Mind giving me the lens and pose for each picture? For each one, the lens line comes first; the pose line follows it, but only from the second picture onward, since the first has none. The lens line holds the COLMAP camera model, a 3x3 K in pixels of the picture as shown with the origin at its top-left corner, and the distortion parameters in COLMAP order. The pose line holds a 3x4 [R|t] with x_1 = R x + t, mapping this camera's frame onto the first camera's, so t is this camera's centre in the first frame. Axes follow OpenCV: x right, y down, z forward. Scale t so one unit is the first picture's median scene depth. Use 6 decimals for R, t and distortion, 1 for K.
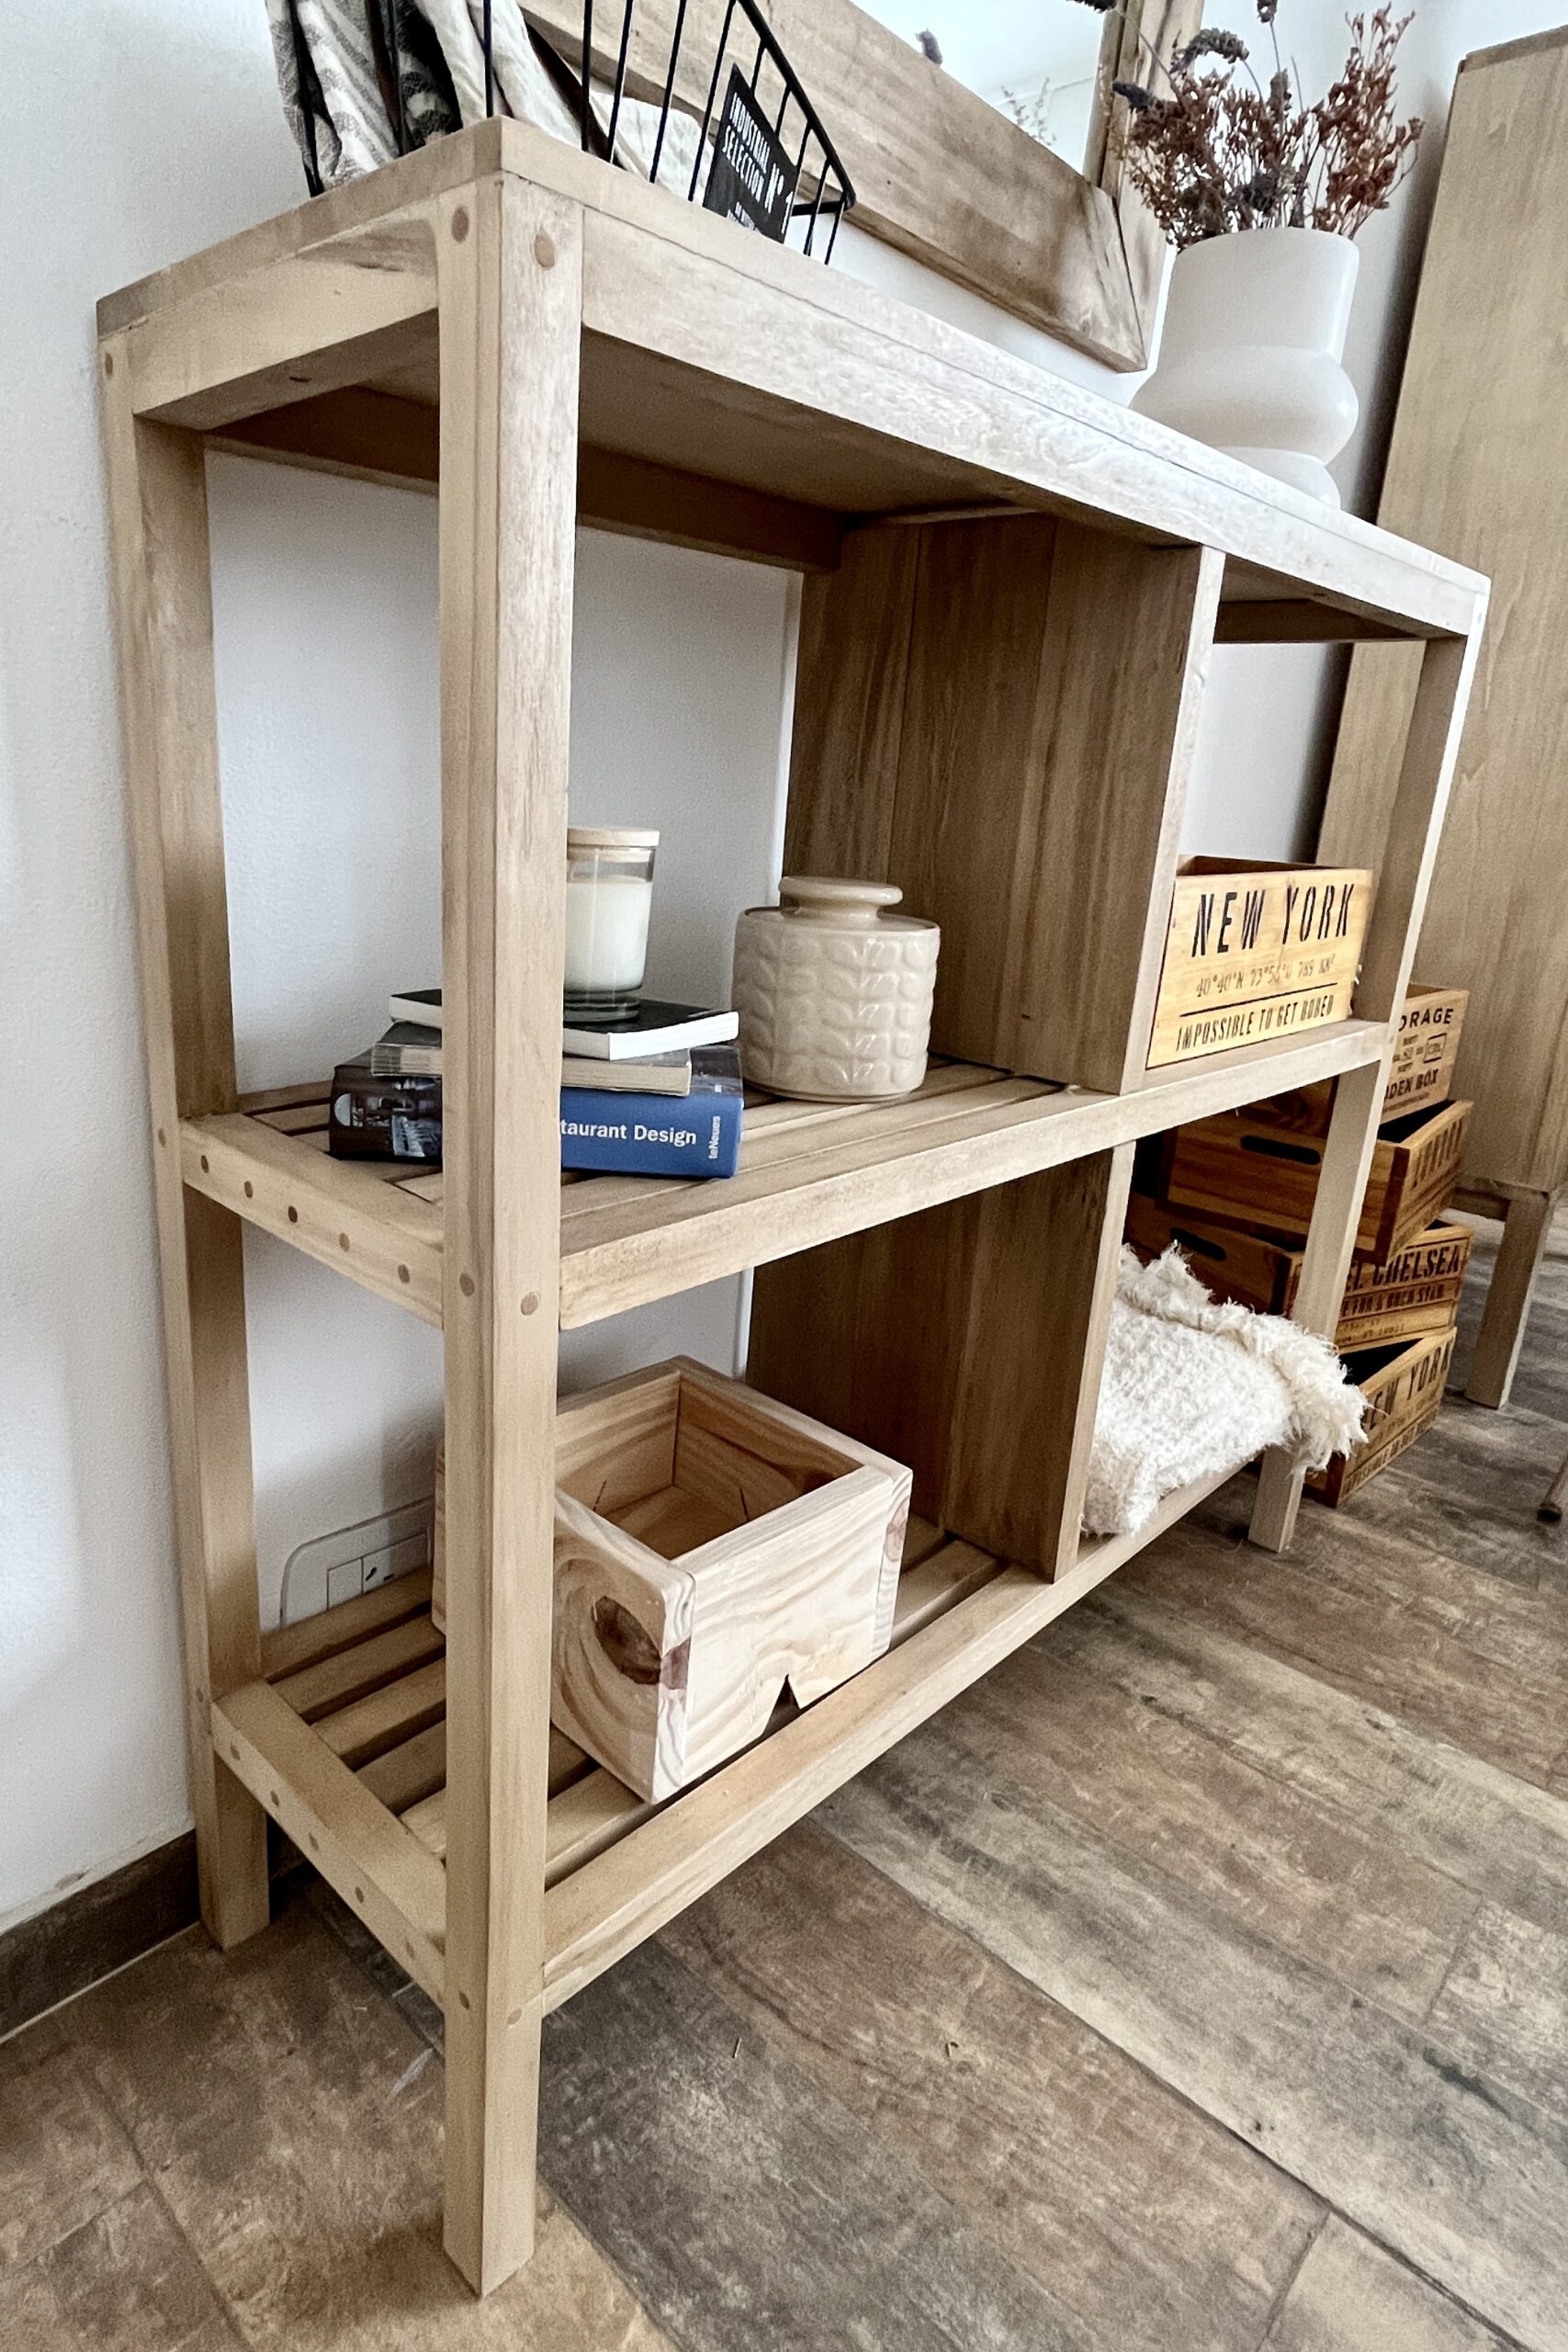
lens RADIAL K [[1315.3, 0, 781.0], [0, 1315.3, 1162.1], [0, 0, 1]] dist [-0.005189, 0.001880]
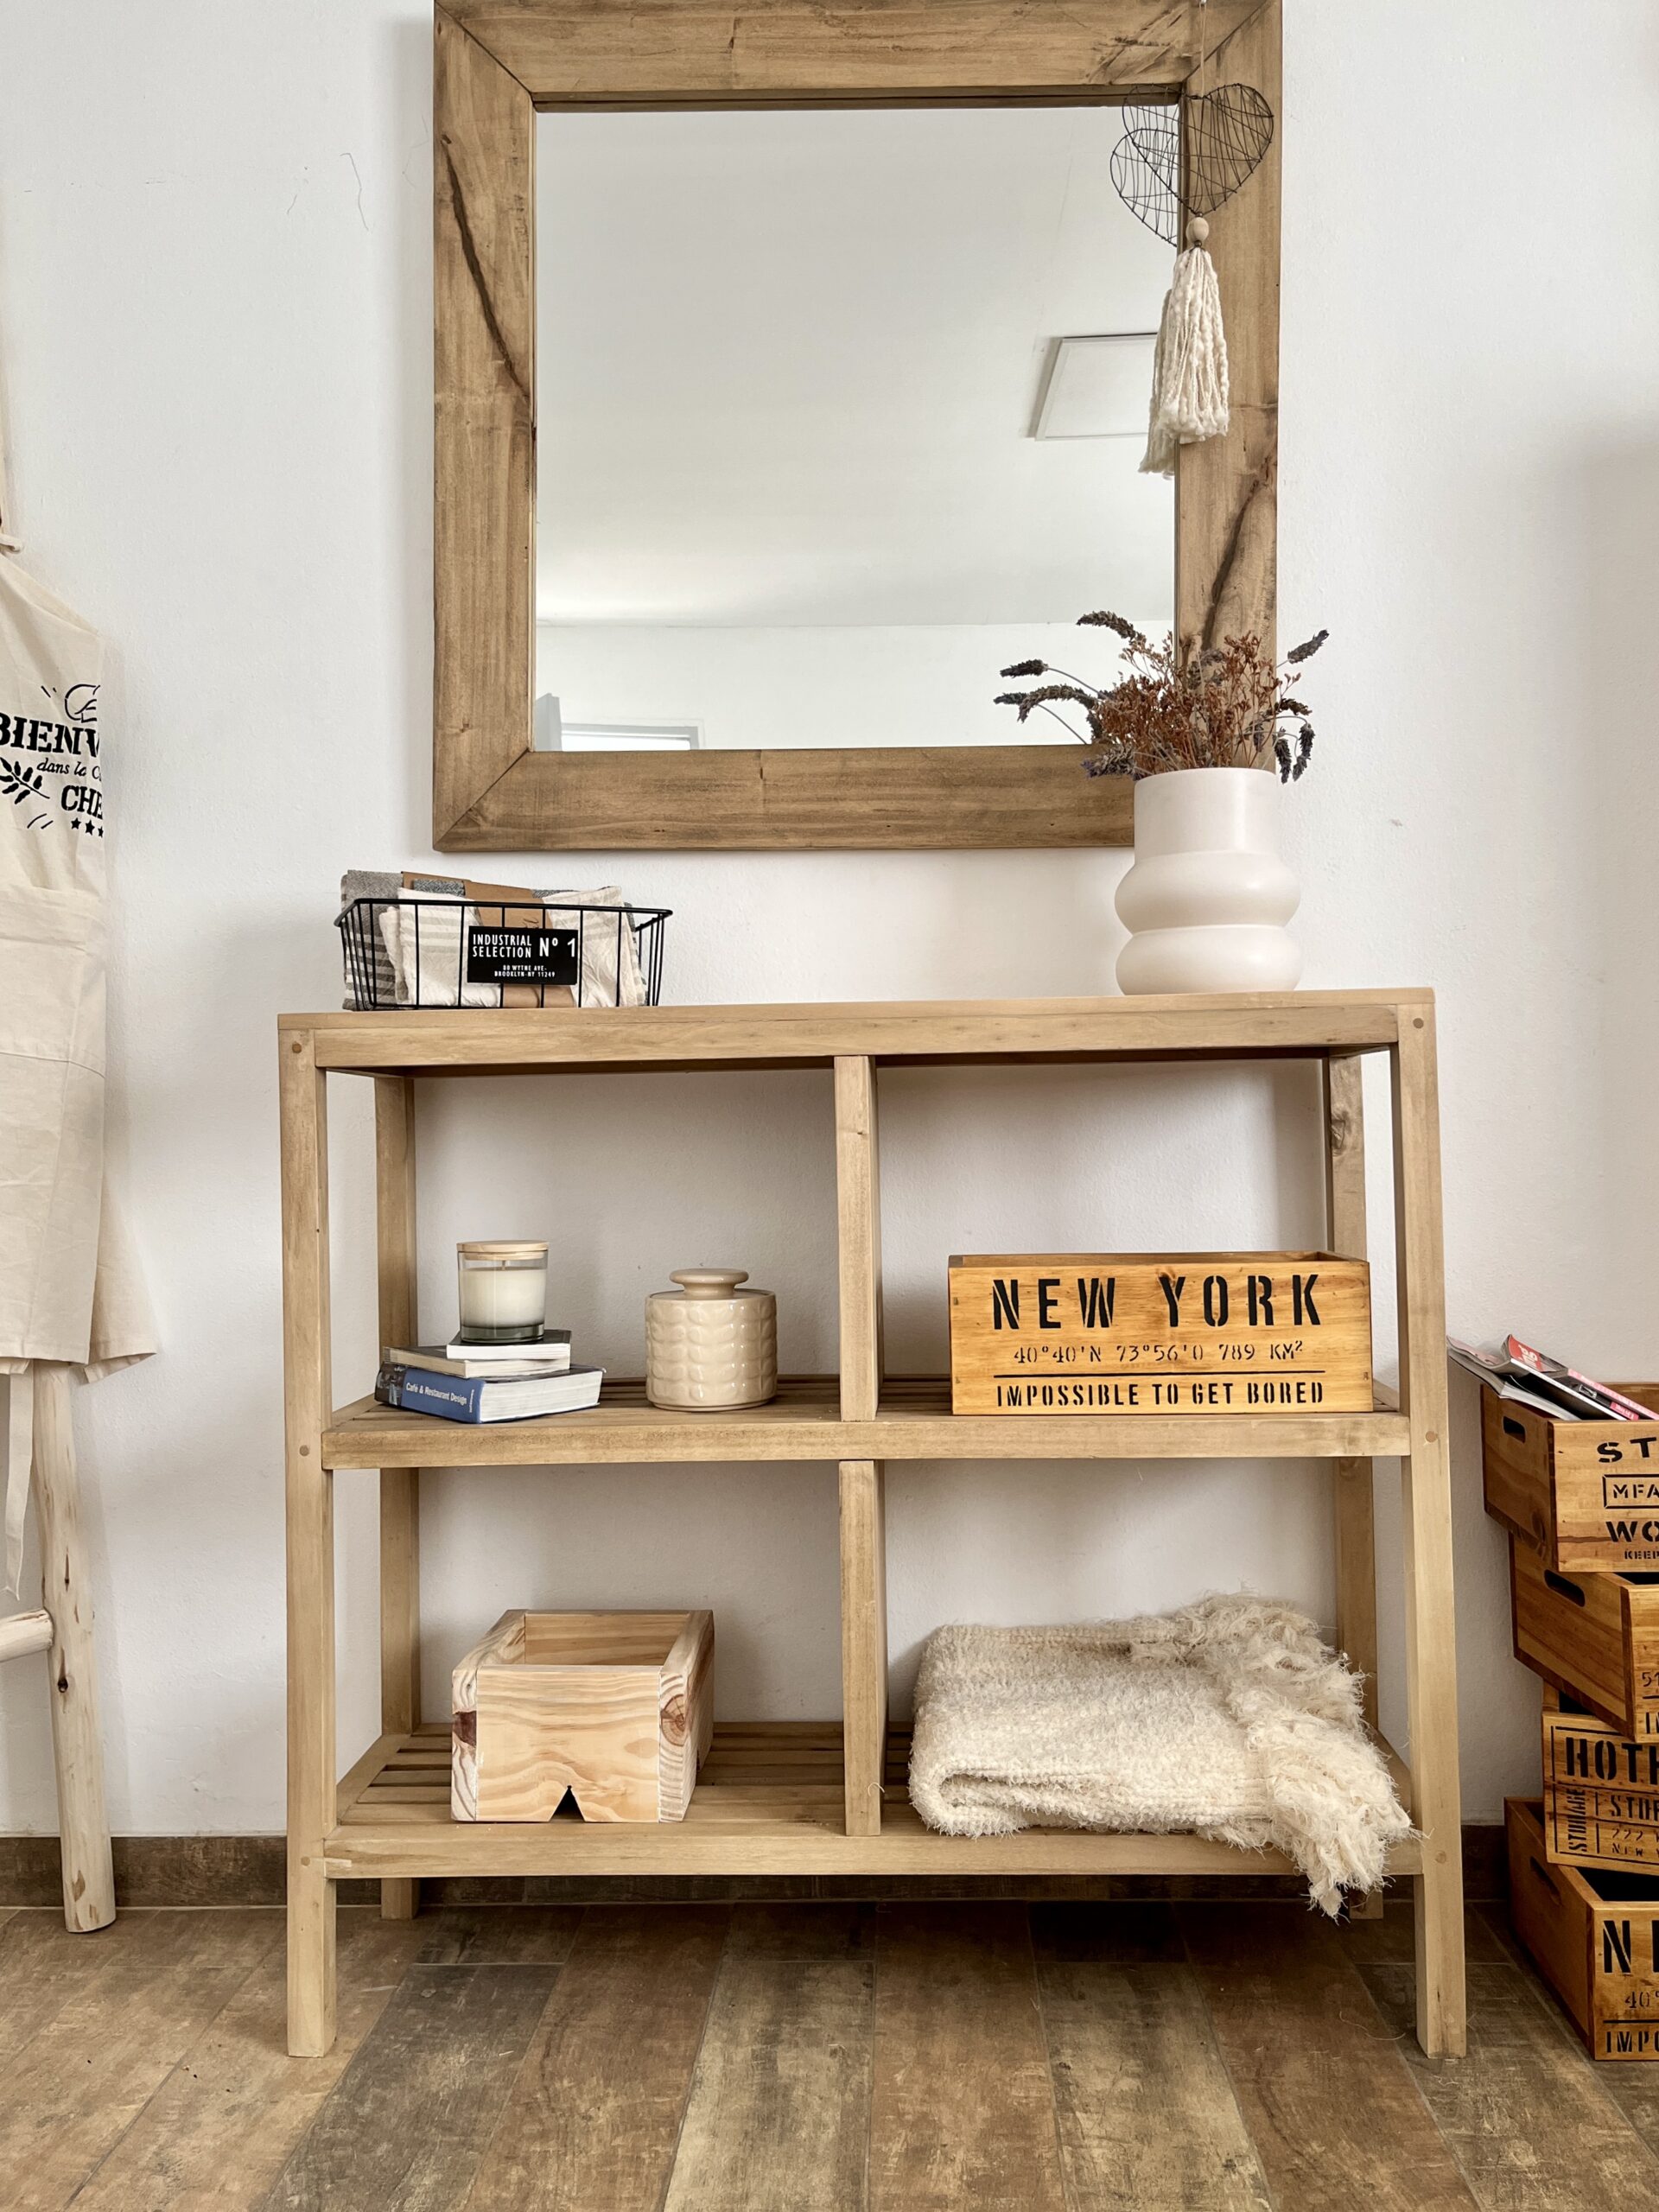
lens RADIAL K [[1689.6, 0, 826.9], [0, 1689.6, 1106.5], [0, 0, 1]] dist [0.009425, -0.016646]
pose [[0.673961, -0.087536, -0.733563, 1.433106], [-0.156306, 0.953580, -0.257397, 0.084124], [0.722043, 0.288136, 0.628993, -0.196631]]
